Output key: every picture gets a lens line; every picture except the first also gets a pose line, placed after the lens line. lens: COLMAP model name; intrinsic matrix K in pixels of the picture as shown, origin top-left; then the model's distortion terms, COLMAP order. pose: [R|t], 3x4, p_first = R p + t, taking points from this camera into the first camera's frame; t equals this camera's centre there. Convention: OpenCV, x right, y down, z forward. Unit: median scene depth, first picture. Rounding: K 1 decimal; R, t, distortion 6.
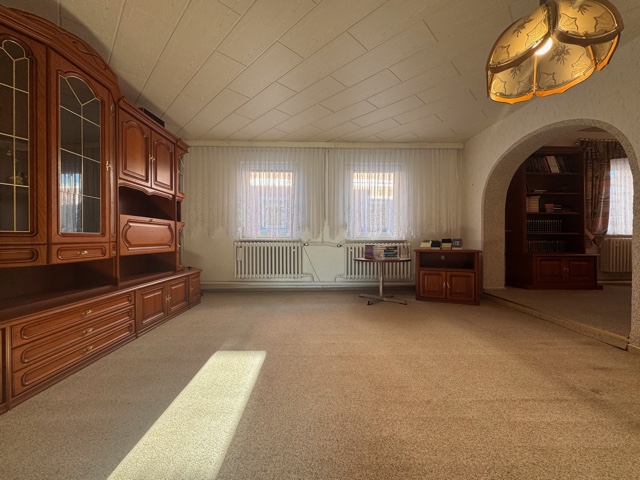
lens RADIAL K [[254.9, 0, 320.7], [0, 254.9, 239.0], [0, 0, 1]] dist [-0.003297, 0.000343]
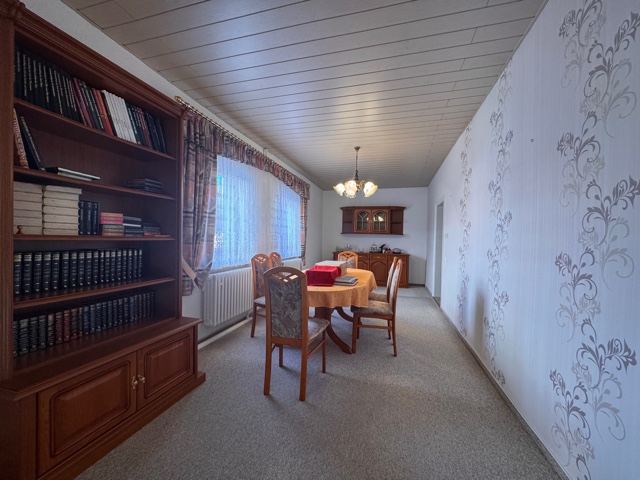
lens RADIAL K [[254.9, 0, 319.3], [0, 254.9, 241.9], [0, 0, 1]] dist [-0.003297, 0.000343]
pose [[0.312670, -0.005260, 0.949847, 0.706667], [-0.022250, 0.999670, 0.012861, -0.119739], [-0.949601, -0.025156, 0.312450, 0.636576]]
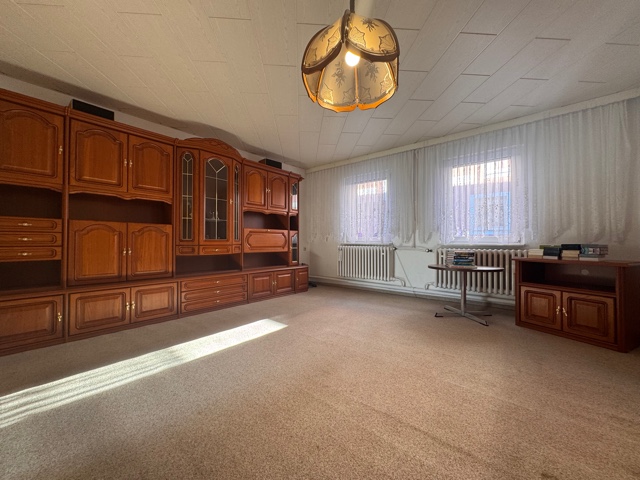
lens RADIAL K [[254.9, 0, 319.2], [0, 254.9, 239.1], [0, 0, 1]] dist [-0.003297, 0.000343]
pose [[0.750358, -0.004980, -0.661013, 0.432120], [-0.003705, 0.999924, -0.011738, -0.003882], [0.661021, 0.011257, 0.750283, 0.042119]]
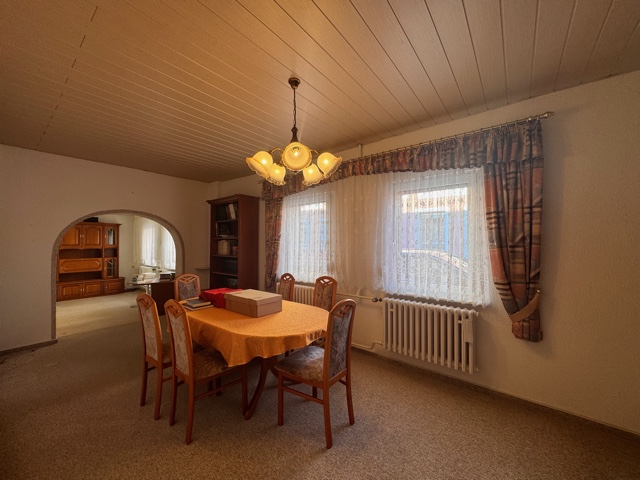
lens RADIAL K [[254.9, 0, 324.0], [0, 254.9, 242.1], [0, 0, 1]] dist [-0.003297, 0.000343]
pose [[0.762171, -0.006943, -0.647338, 2.193899], [0.000855, 0.999952, -0.009719, -0.166687], [0.647375, 0.006854, 0.762141, 0.463229]]
